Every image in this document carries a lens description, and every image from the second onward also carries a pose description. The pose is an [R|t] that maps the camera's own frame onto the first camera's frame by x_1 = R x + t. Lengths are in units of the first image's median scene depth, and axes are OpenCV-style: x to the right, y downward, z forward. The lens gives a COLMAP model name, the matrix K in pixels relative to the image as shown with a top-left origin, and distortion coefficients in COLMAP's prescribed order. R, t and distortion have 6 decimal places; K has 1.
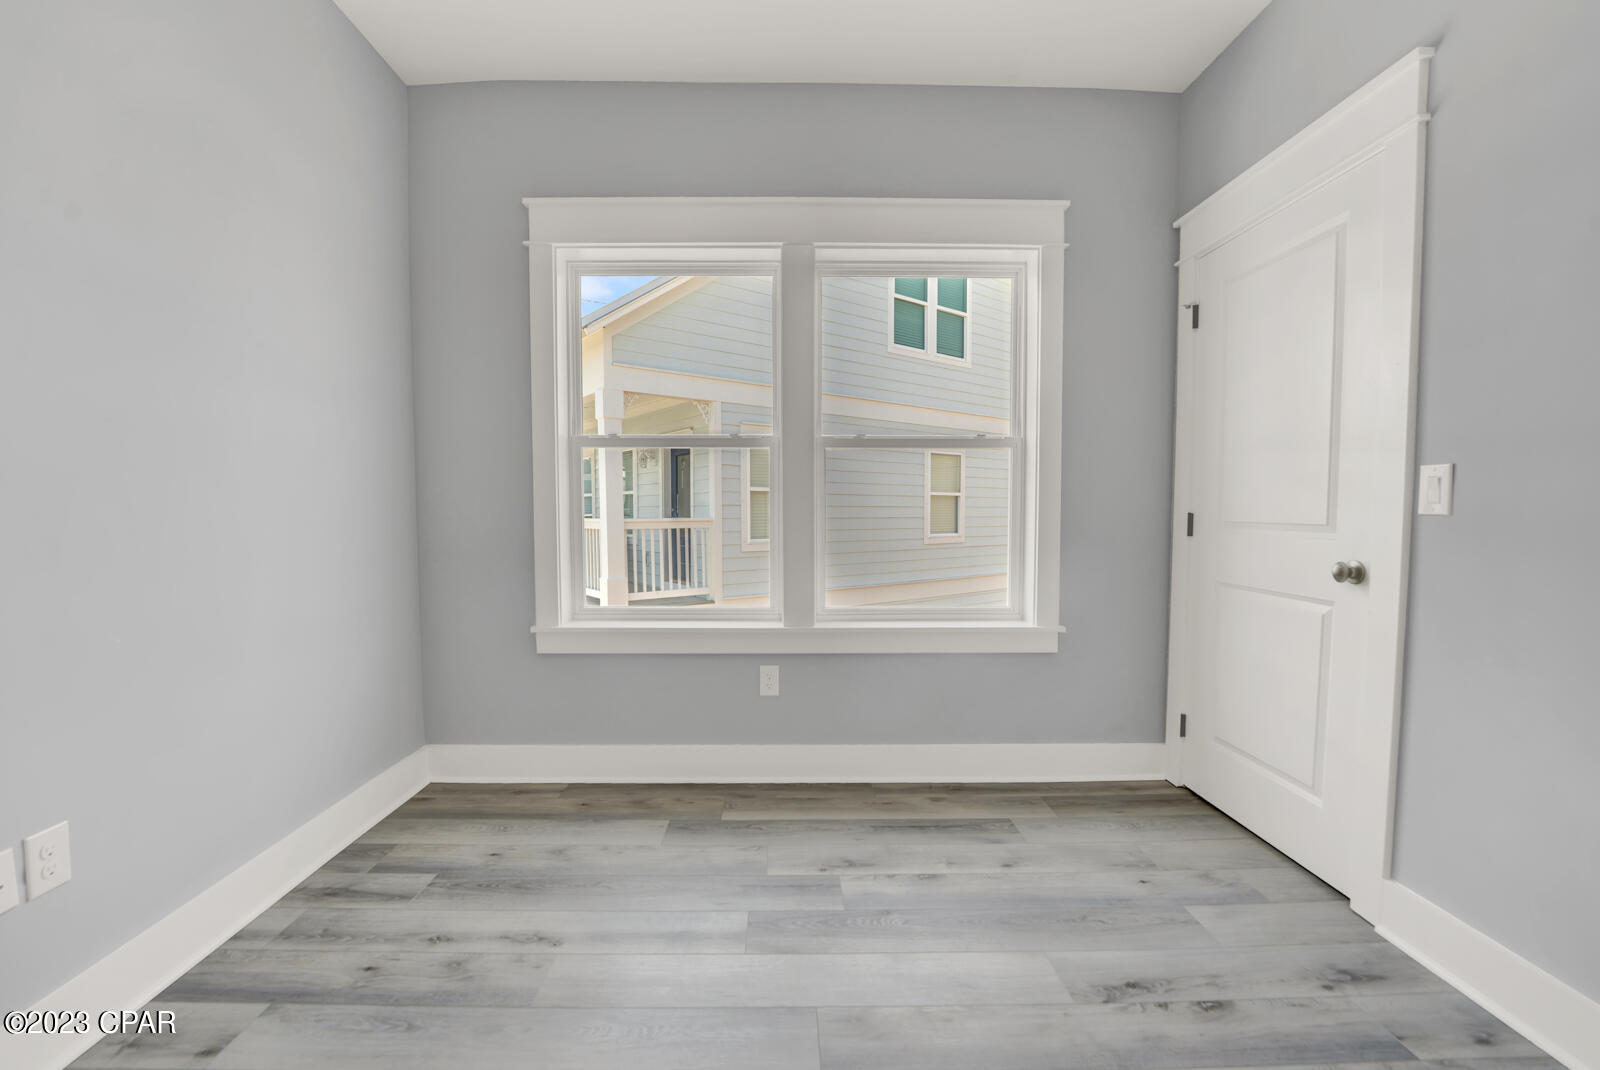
lens RADIAL K [[673.6, 0, 790.7], [0, 673.6, 548.5], [0, 0, 1]] dist [-0.023876, -0.000170]
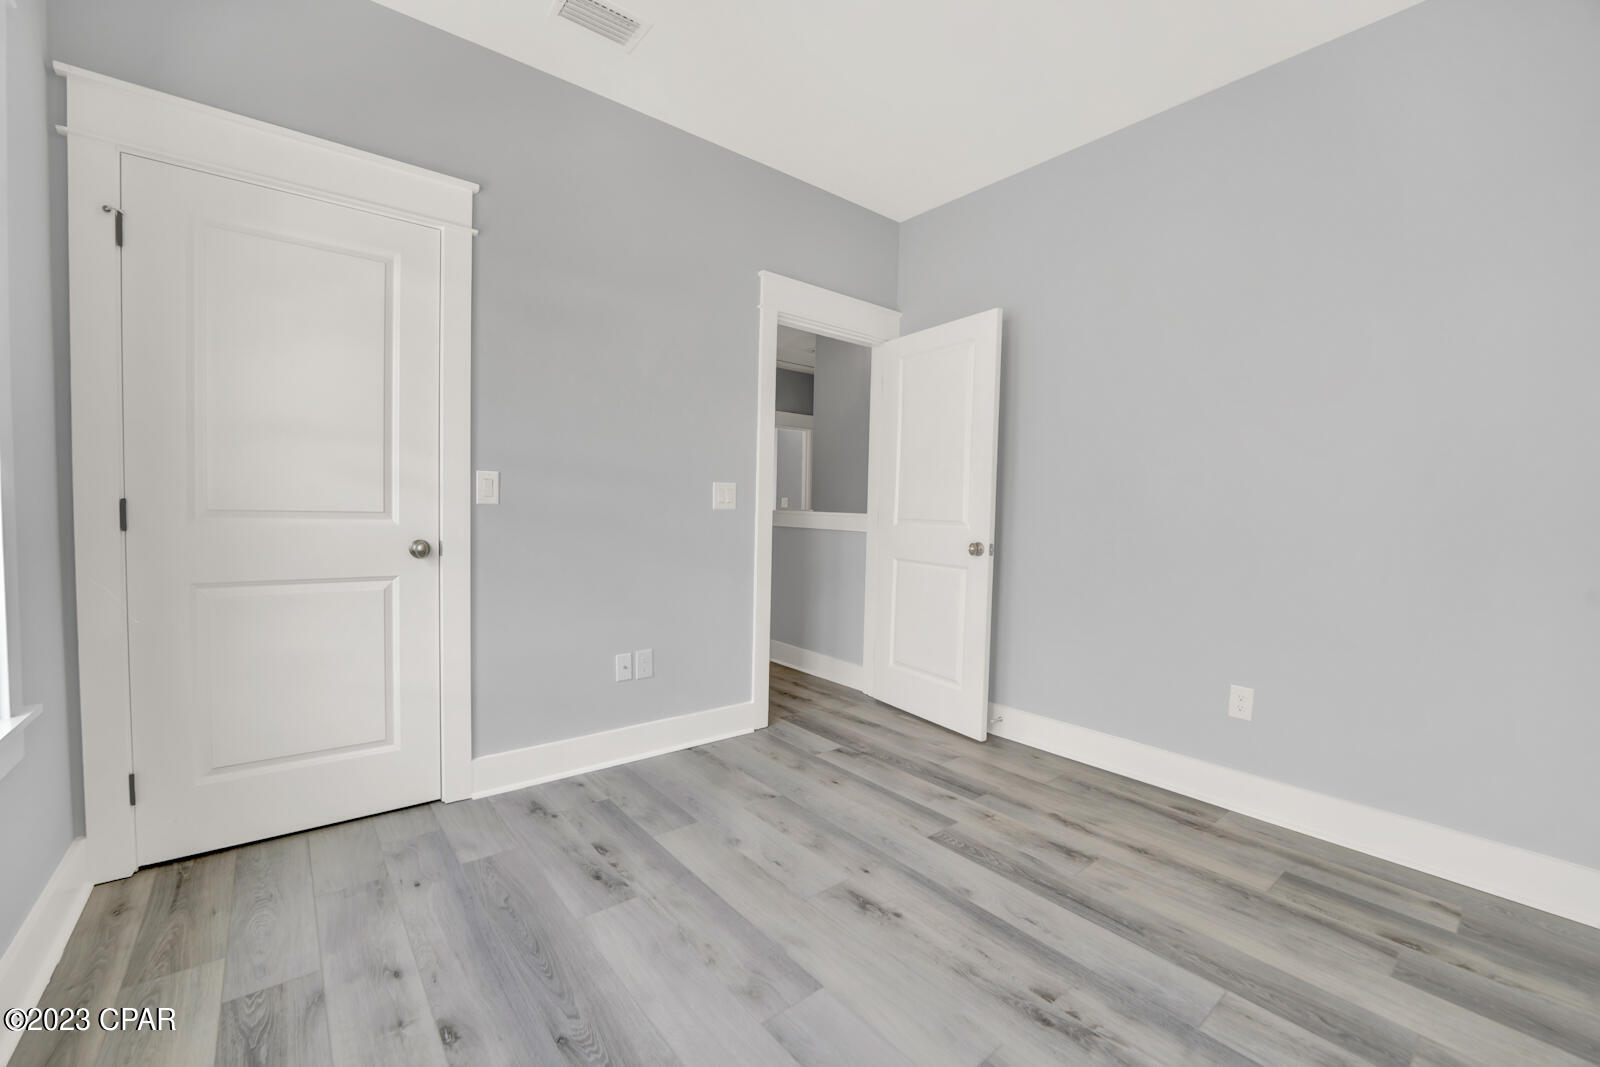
lens RADIAL K [[648.7, 0, 792.2], [0, 648.7, 538.9], [0, 0, 1]] dist [-0.030691, 0.003582]
pose [[-0.615179, -0.053096, 0.786598, -0.403862], [0.022960, 0.996100, 0.085193, -0.052330], [-0.788053, 0.070469, -0.611561, 0.879698]]
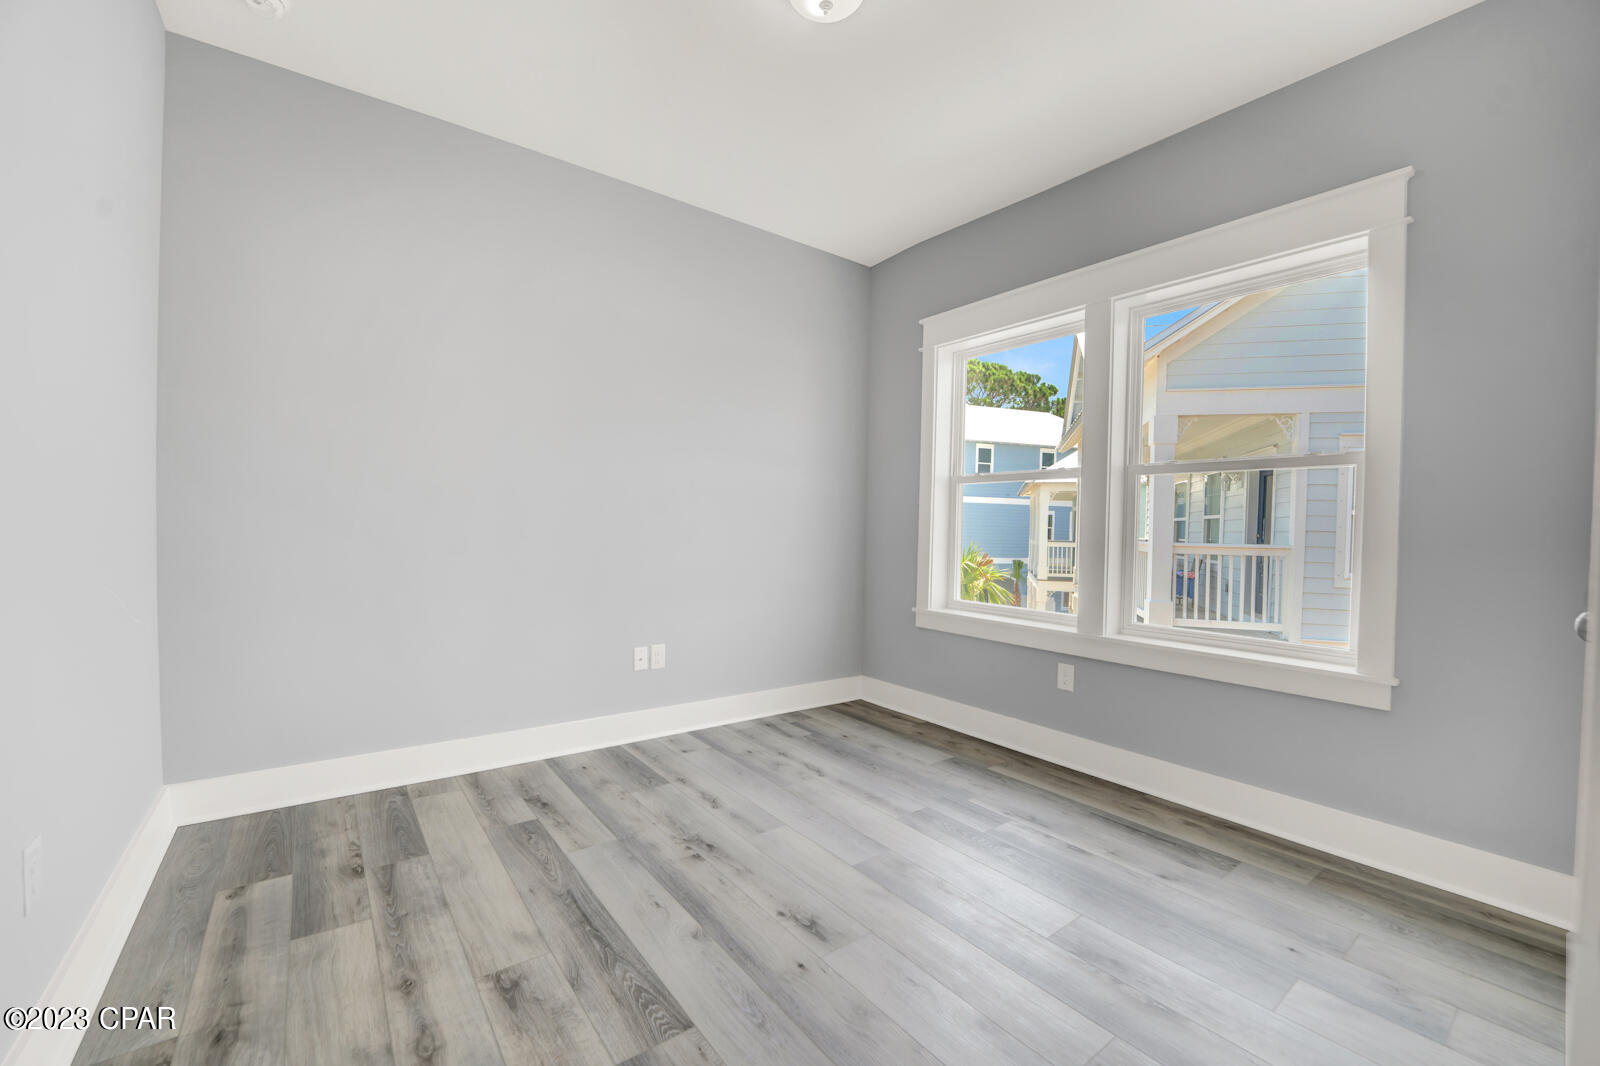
lens RADIAL K [[648.7, 0, 792.2], [0, 648.7, 538.4], [0, 0, 1]] dist [-0.030691, 0.003582]
pose [[0.585700, 0.025459, -0.810128, 0.645335], [-0.065543, 0.997721, -0.016032, 0.006458], [0.807874, 0.062488, 0.586033, -0.057894]]
